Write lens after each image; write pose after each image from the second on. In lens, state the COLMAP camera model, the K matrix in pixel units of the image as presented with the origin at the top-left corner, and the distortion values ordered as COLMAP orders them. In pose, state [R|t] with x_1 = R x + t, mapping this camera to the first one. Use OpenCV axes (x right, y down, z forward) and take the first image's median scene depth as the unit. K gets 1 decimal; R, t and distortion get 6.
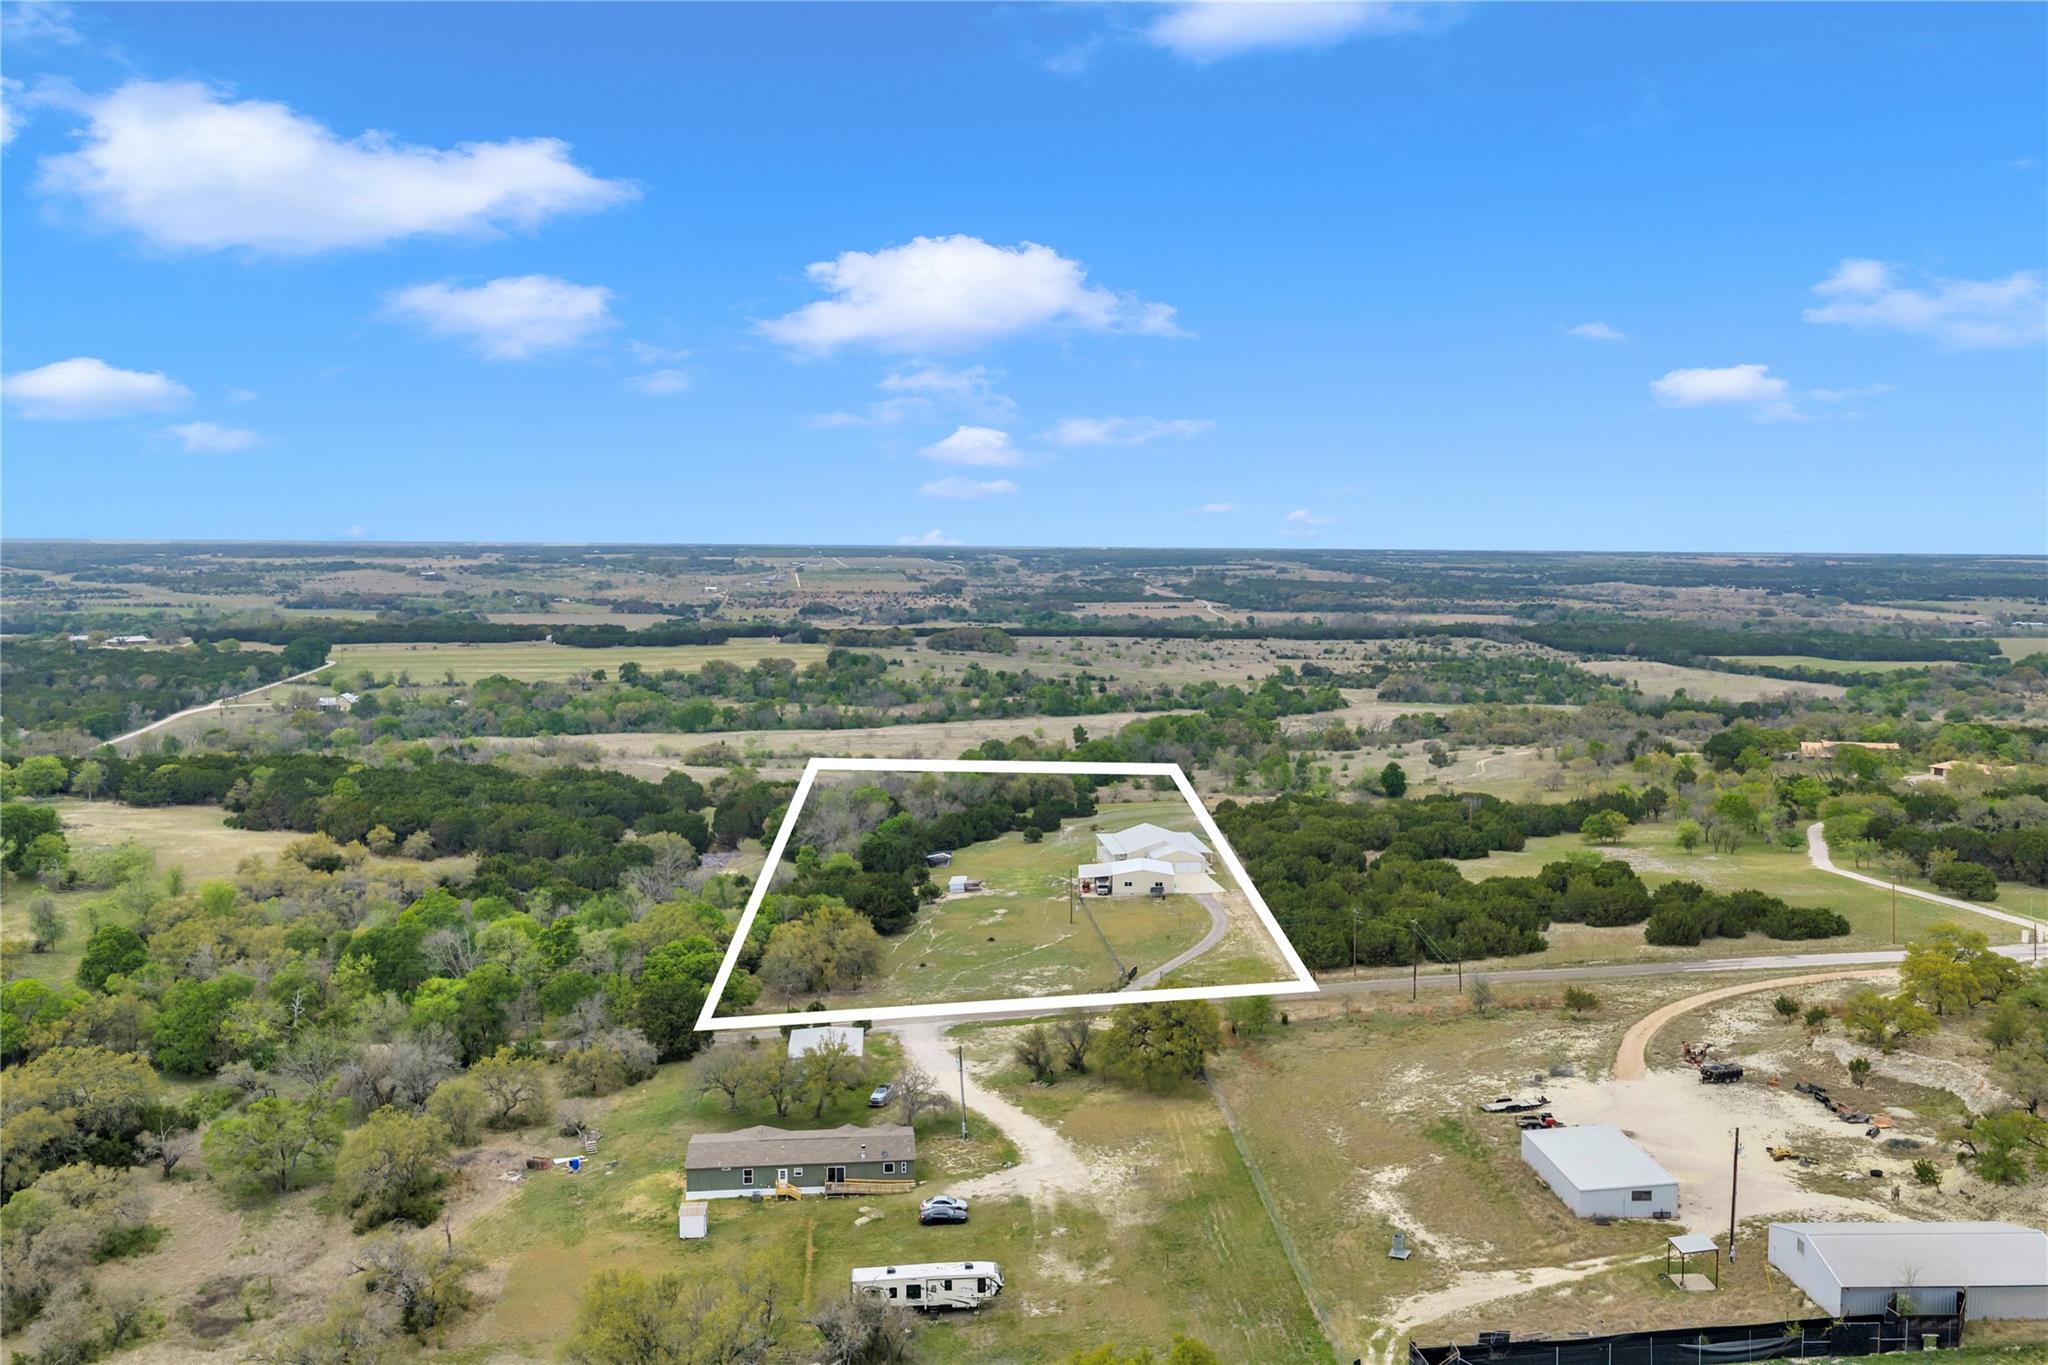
lens RADIAL K [[1661.3, 0, 1024.0], [0, 1661.3, 682.5], [0, 0, 1]] dist [0.005459, -0.003563]
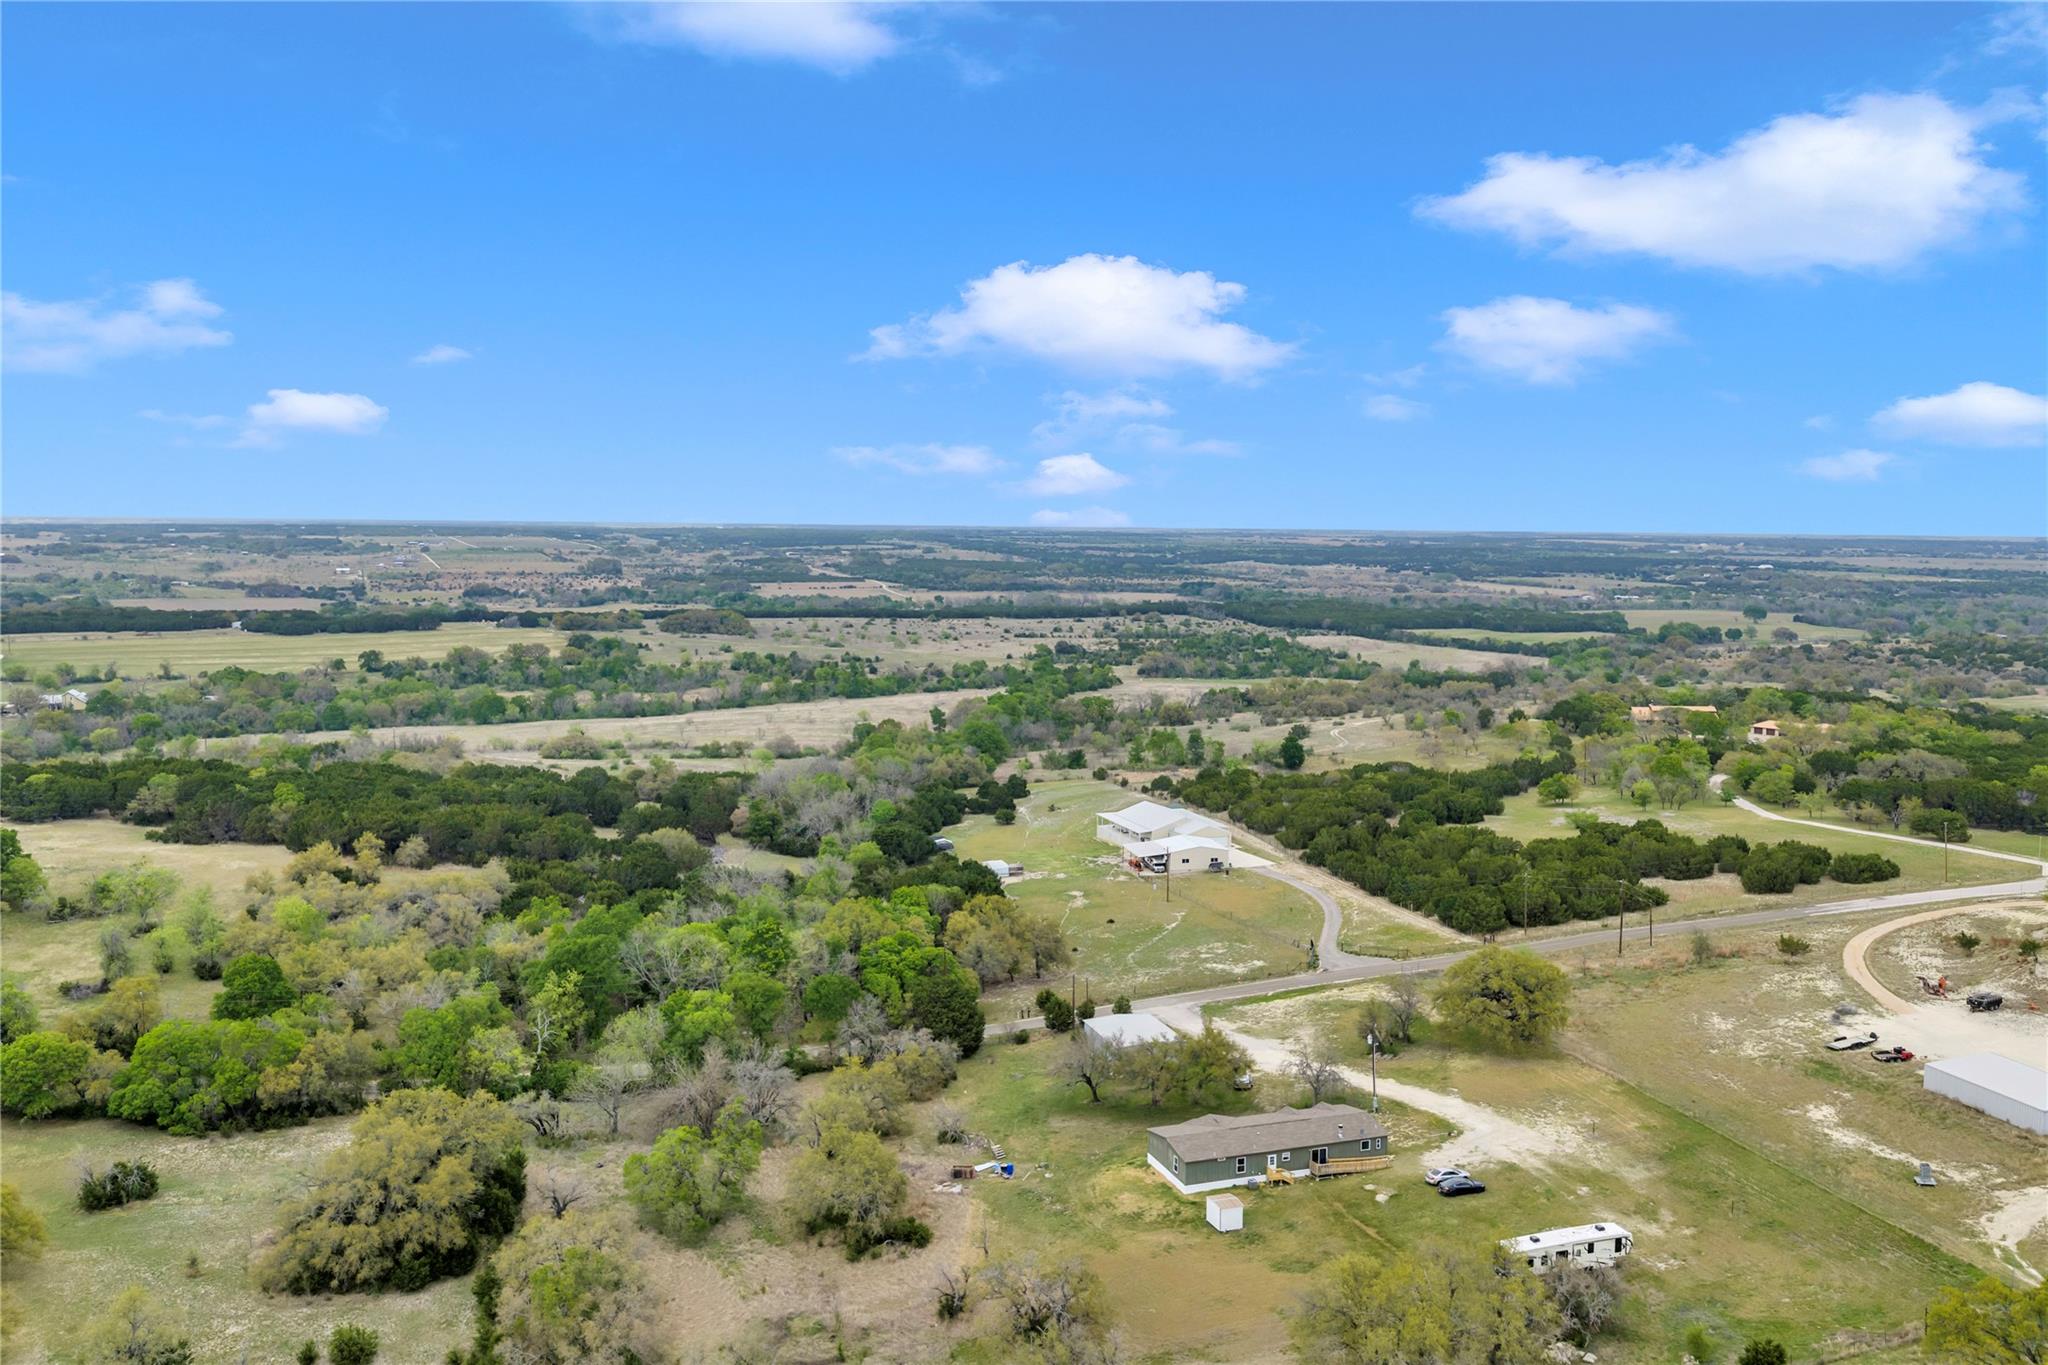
lens RADIAL K [[1661.3, 0, 1024.0], [0, 1661.3, 682.5], [0, 0, 1]] dist [0.005459, -0.003563]
pose [[0.973625, -0.019092, 0.227355, -0.121880], [0.016297, 0.999767, 0.014162, -0.001750], [-0.227573, -0.010083, 0.973709, 0.015472]]
